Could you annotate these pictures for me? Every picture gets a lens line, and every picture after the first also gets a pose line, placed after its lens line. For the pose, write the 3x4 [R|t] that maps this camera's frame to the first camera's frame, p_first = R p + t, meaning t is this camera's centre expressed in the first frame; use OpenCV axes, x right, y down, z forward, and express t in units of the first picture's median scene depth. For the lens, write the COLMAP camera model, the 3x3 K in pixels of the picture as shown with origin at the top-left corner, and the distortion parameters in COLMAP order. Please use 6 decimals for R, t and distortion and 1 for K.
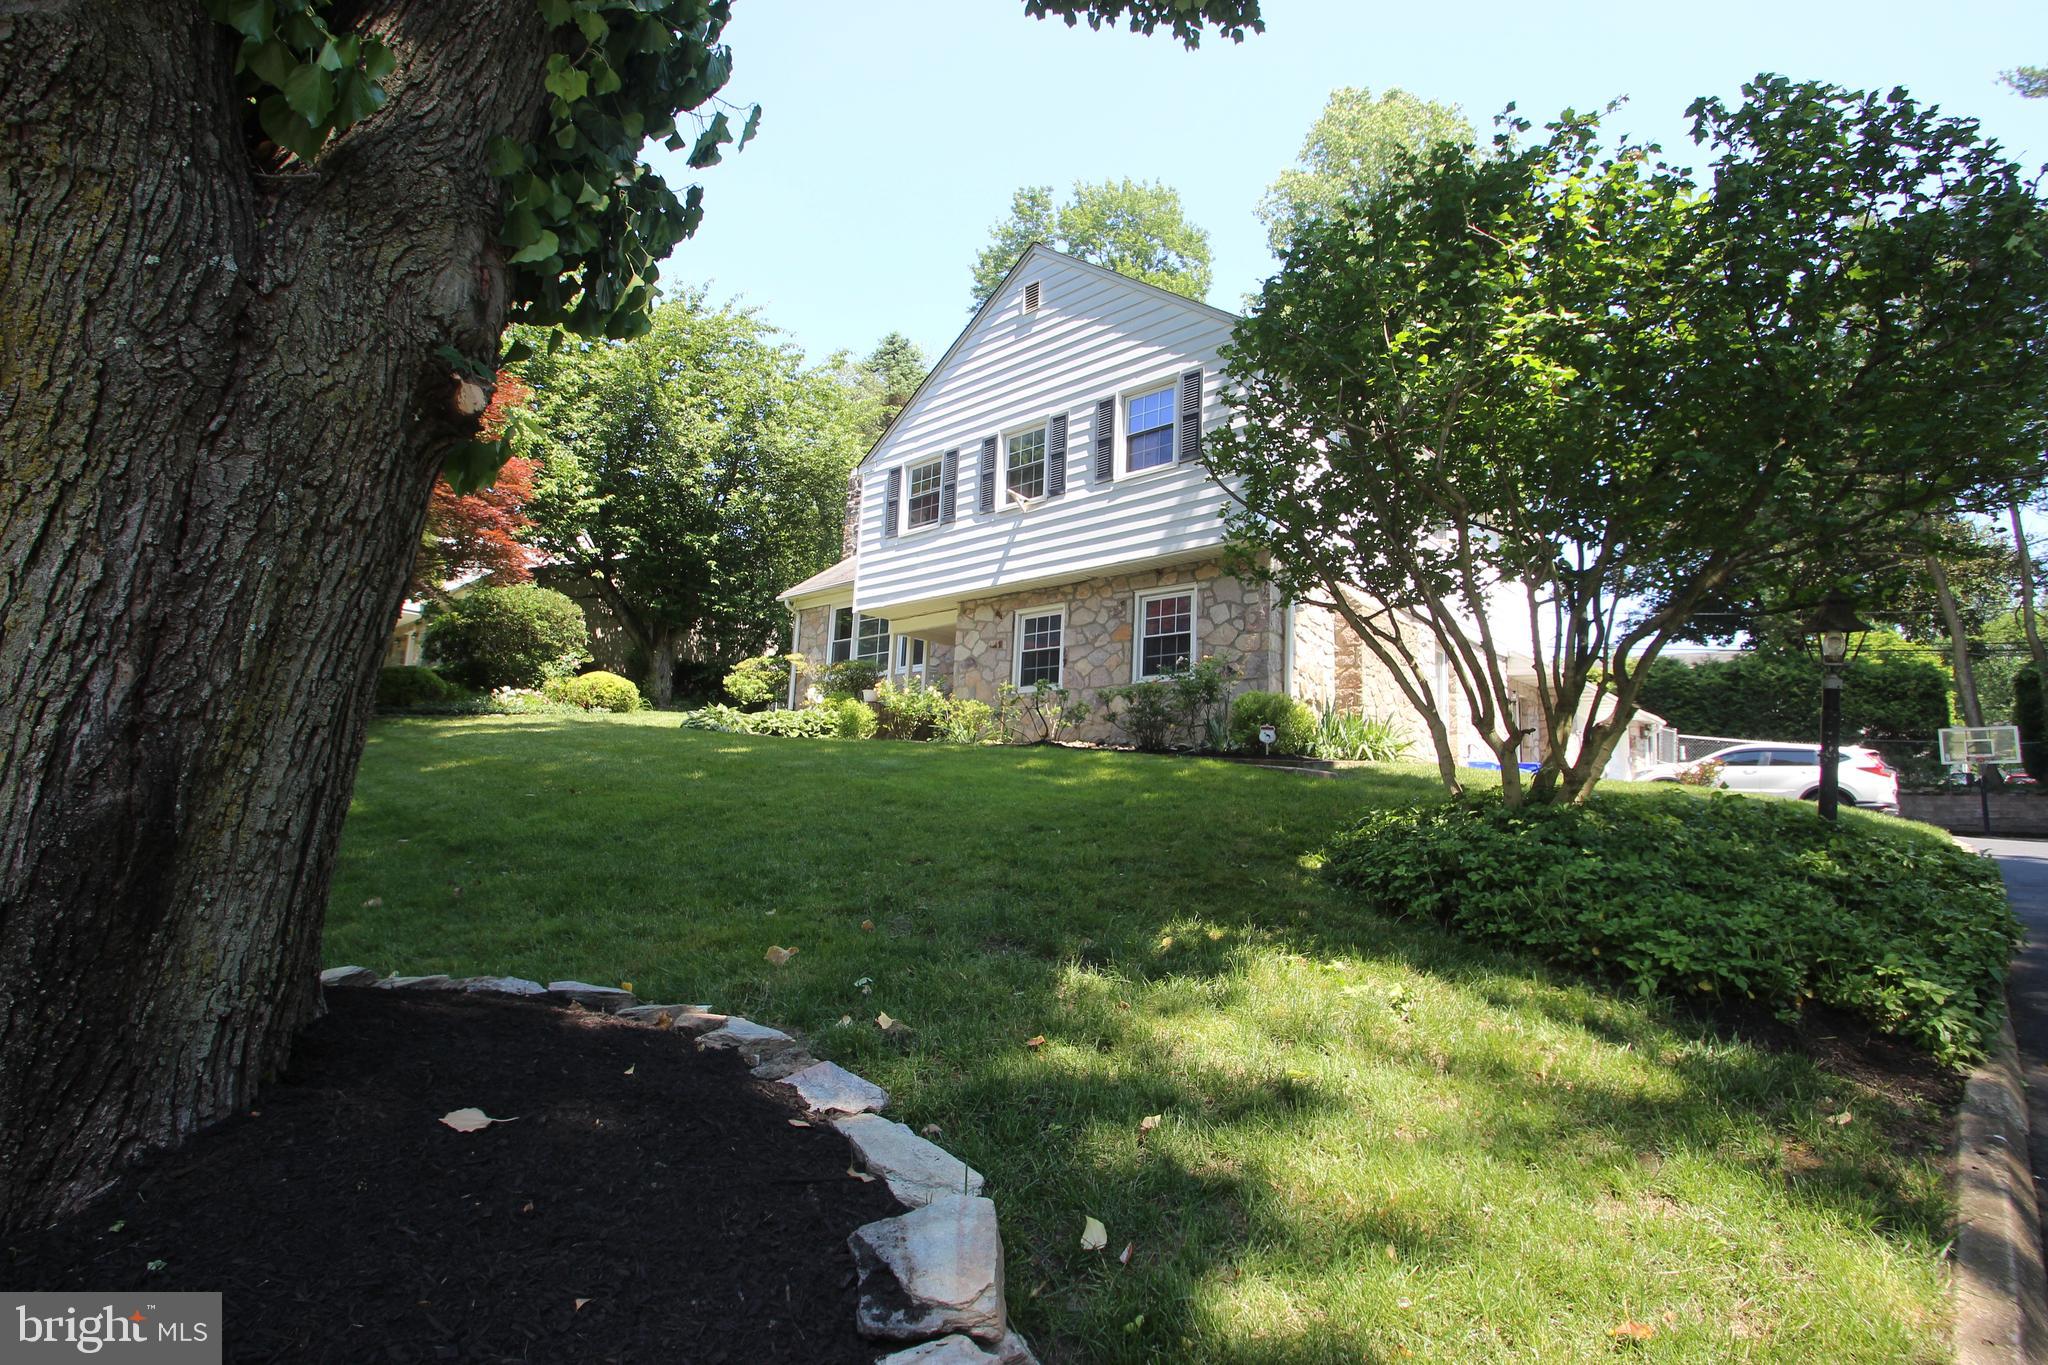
lens RADIAL K [[996.0, 0, 1030.6], [0, 996.0, 677.8], [0, 0, 1]] dist [0.003886, -0.013578]
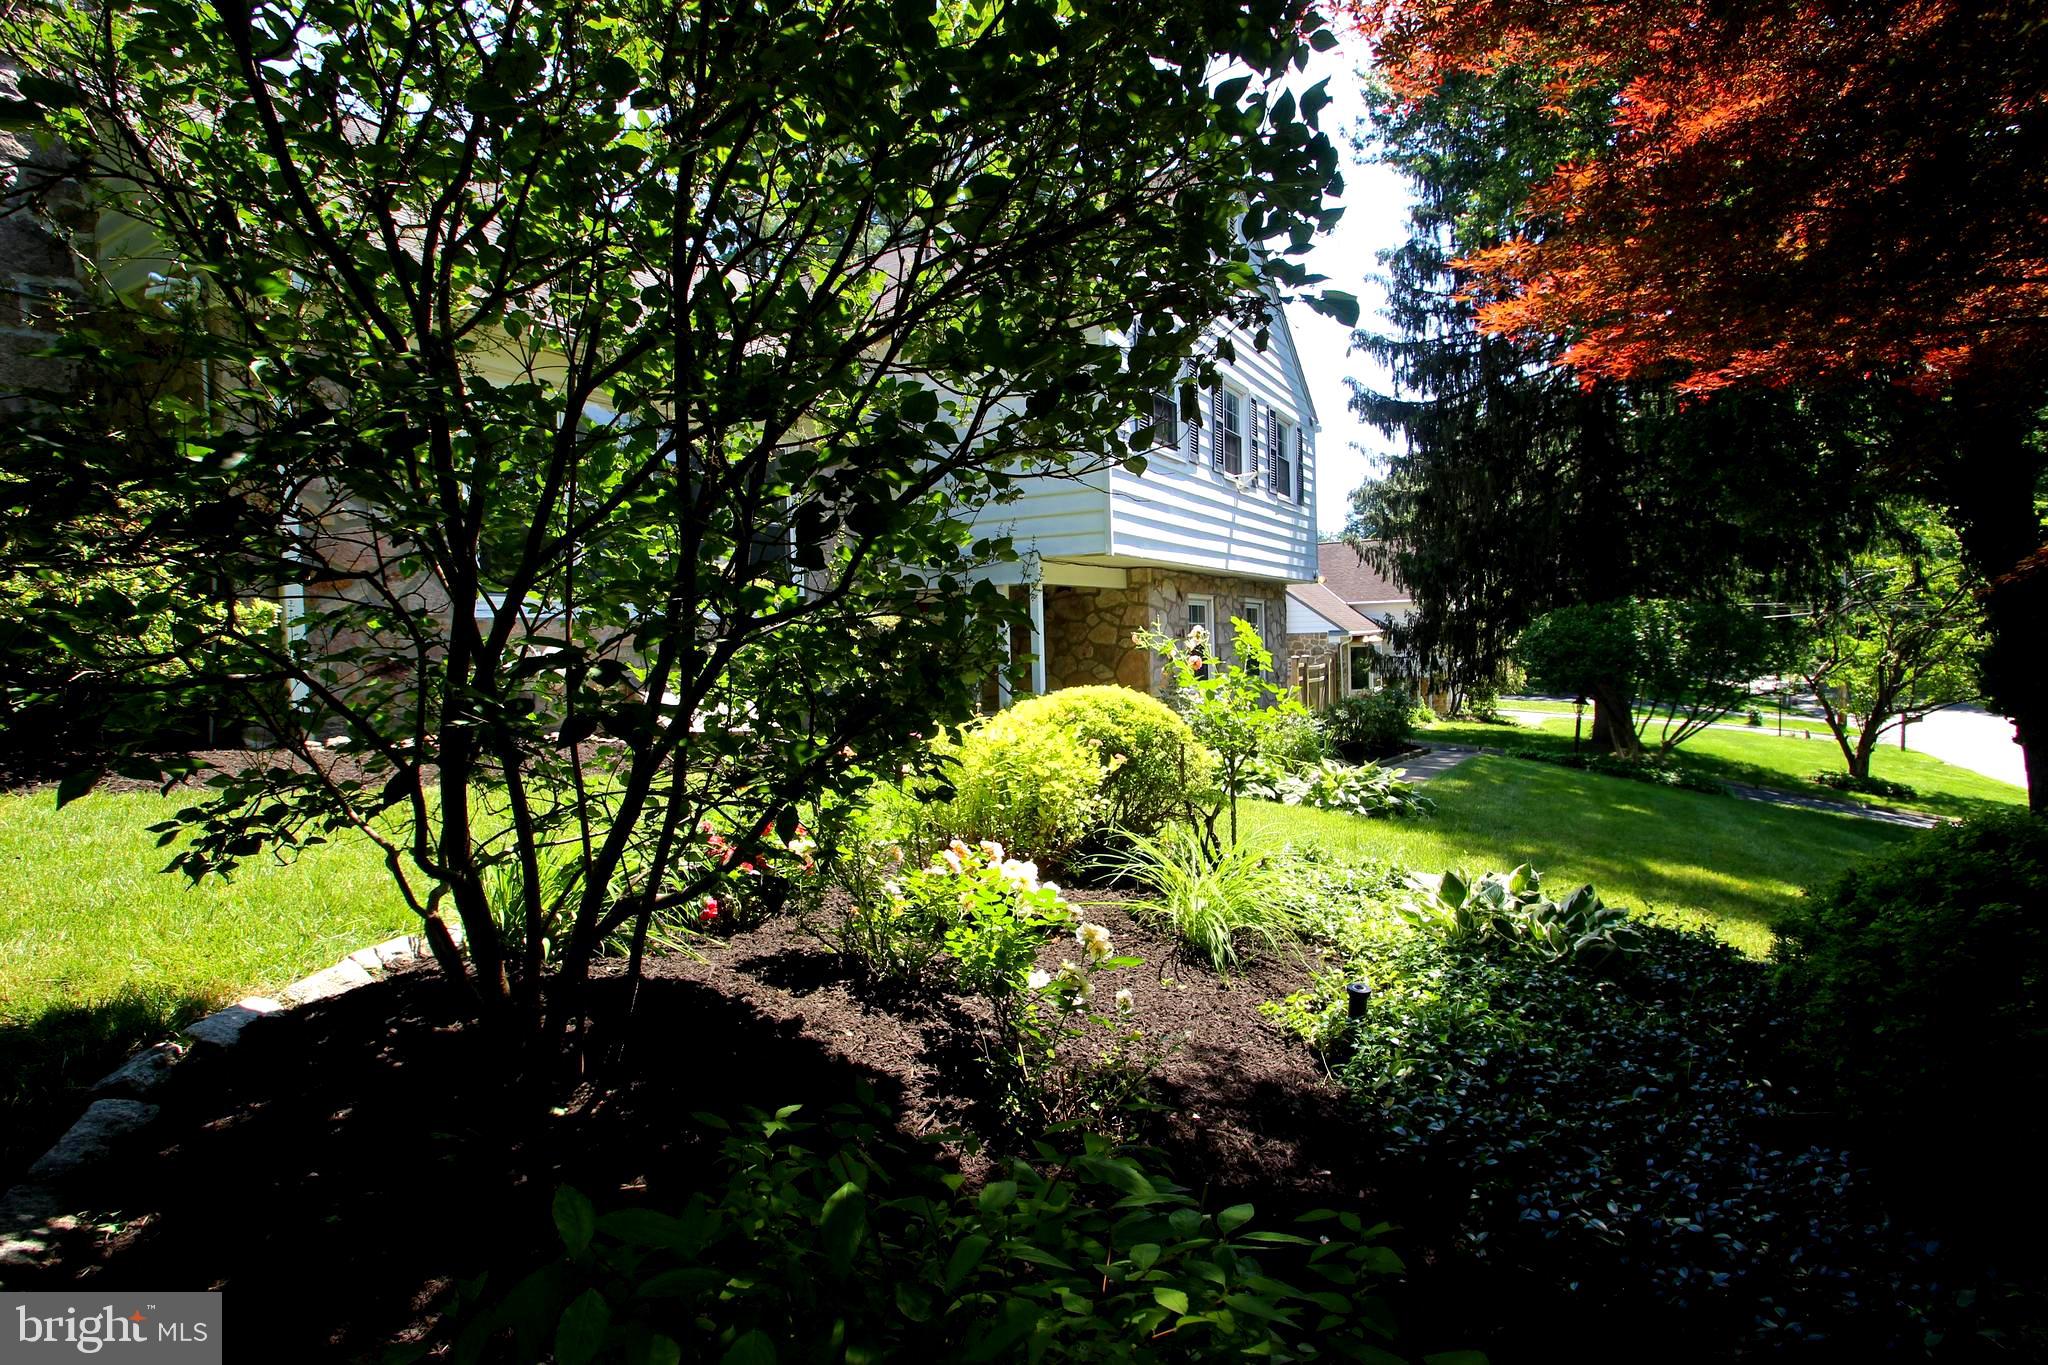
lens RADIAL K [[996.0, 0, 1030.6], [0, 996.0, 677.8], [0, 0, 1]] dist [0.003886, -0.013578]
pose [[-0.219074, -0.074522, 0.972858, -0.819523], [-0.127456, 0.990721, 0.047189, -0.020694], [-0.967348, -0.113658, -0.226540, 1.334709]]
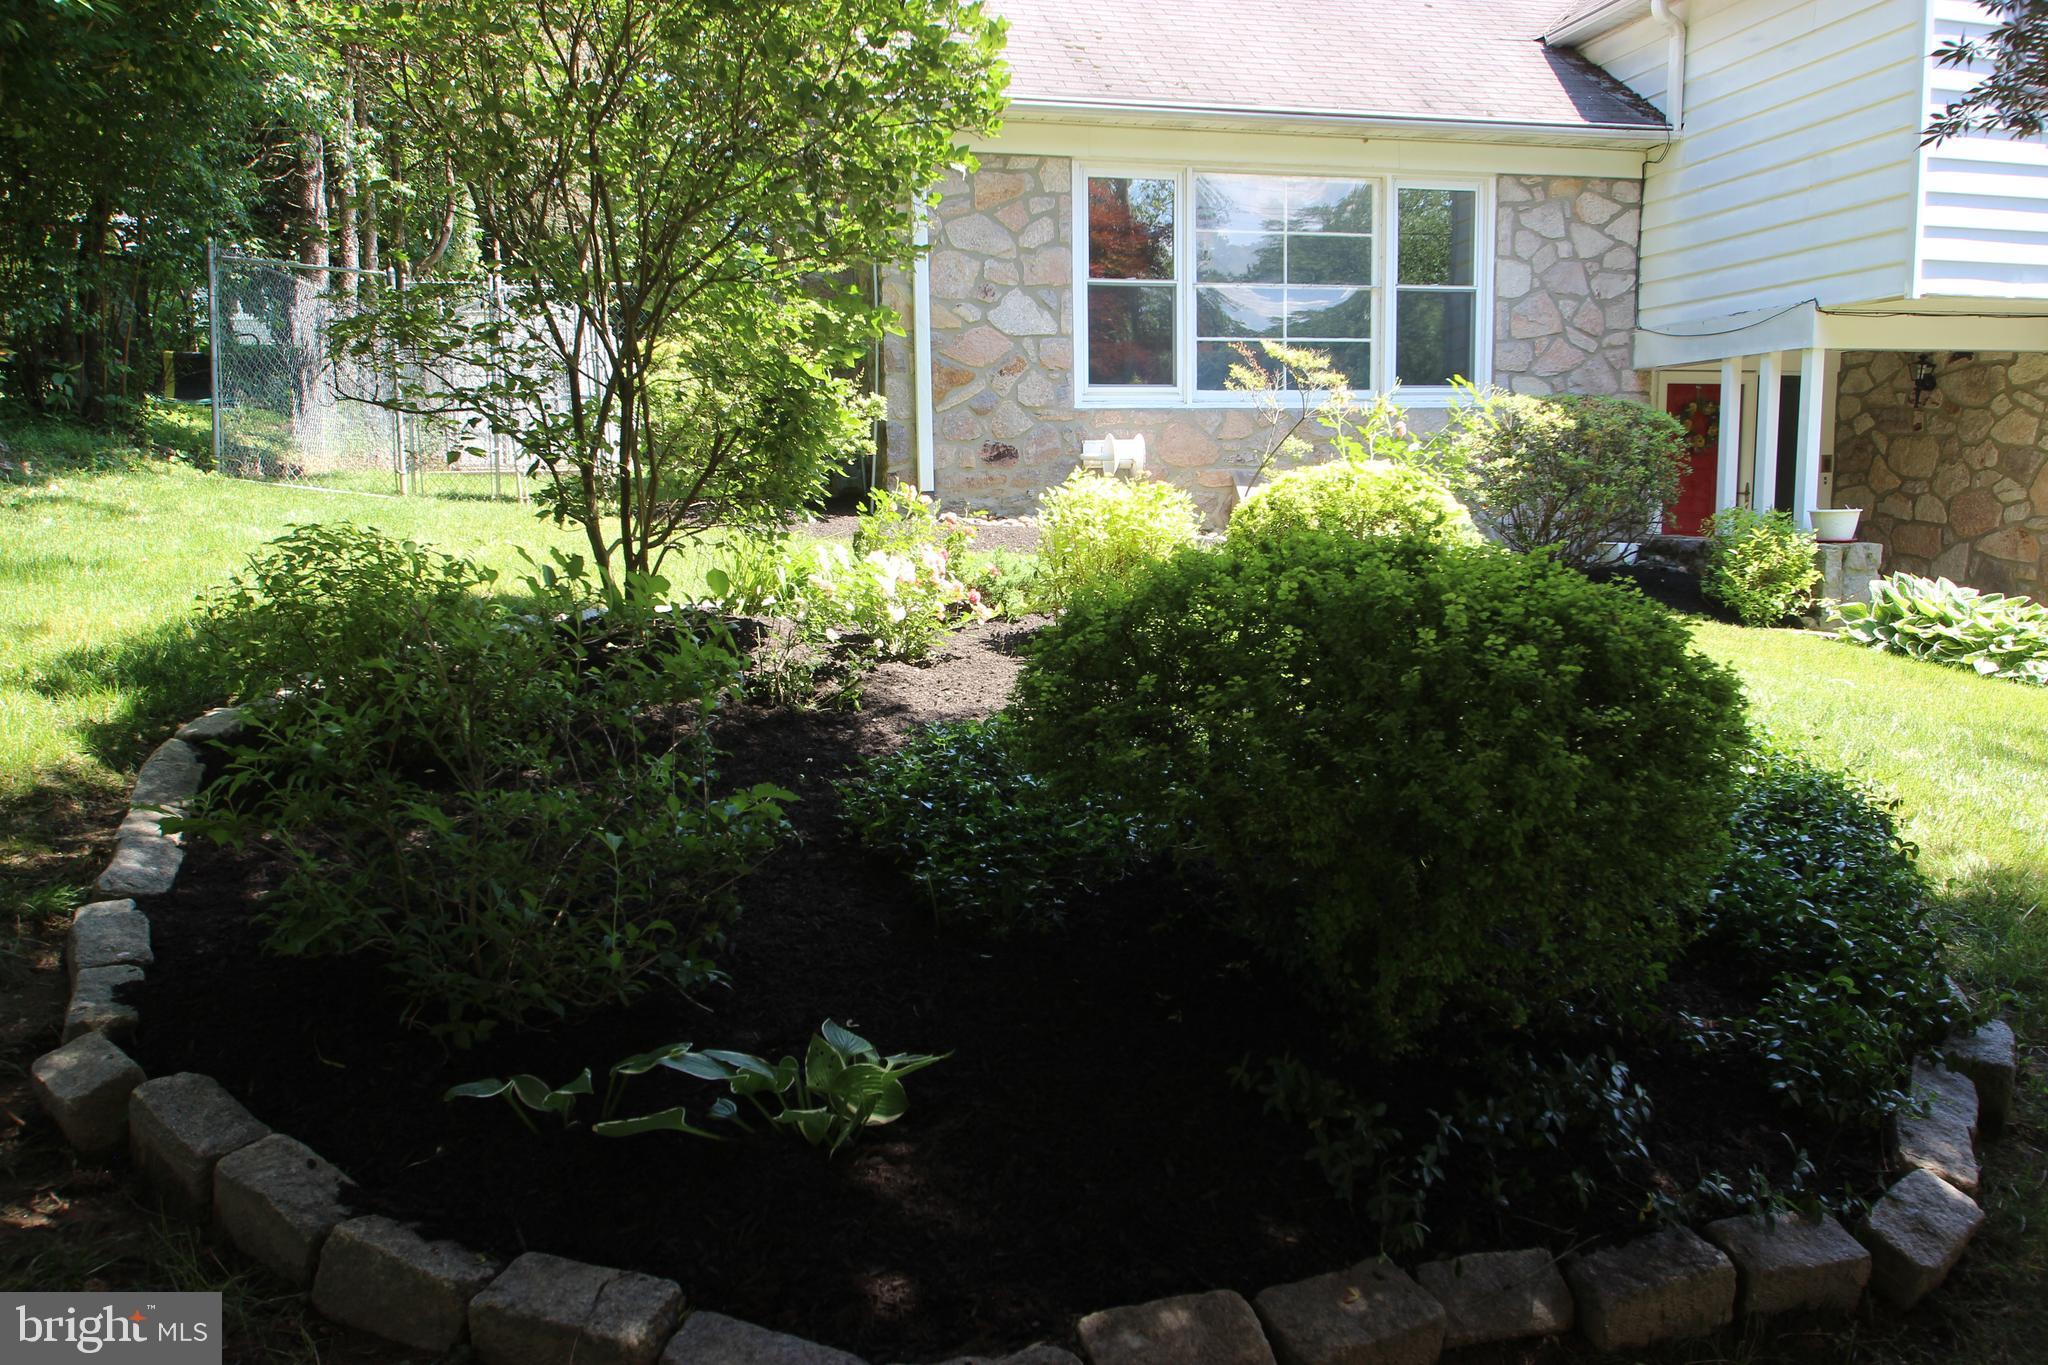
lens RADIAL K [[1427.4, 0, 1027.2], [0, 1427.4, 687.7], [0, 0, 1]] dist [-0.043104, 0.020554]
pose [[0.564979, -0.166274, 0.808178, -0.904148], [-0.083560, 0.962919, 0.256525, -0.038350], [-0.820864, -0.212462, 0.530135, 1.108024]]
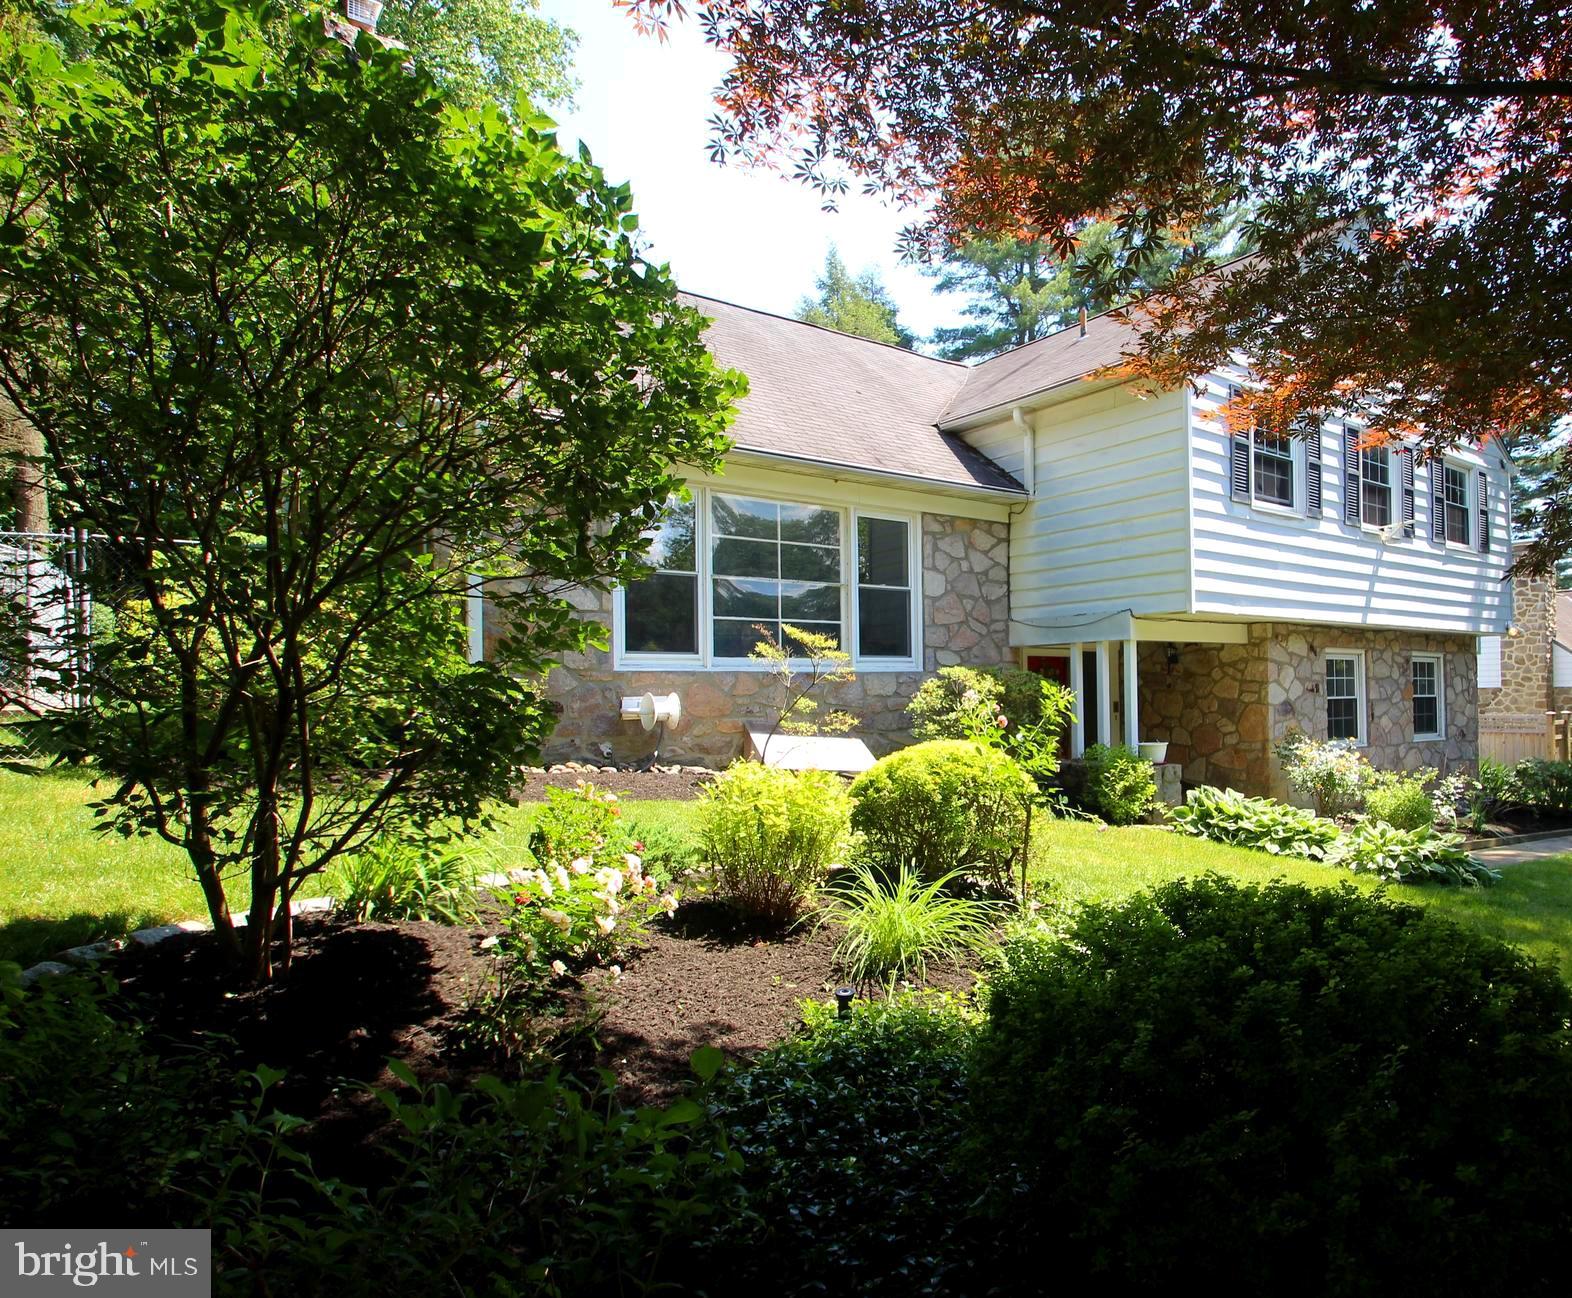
lens RADIAL K [[995.1, 0, 1029.3], [0, 995.1, 680.5], [0, 0, 1]] dist [-0.006464, -0.002950]
pose [[0.079707, -0.032415, 0.996291, -0.870090], [-0.131536, 0.990389, 0.042747, -0.044639], [-0.988102, -0.134456, 0.074677, 1.200307]]
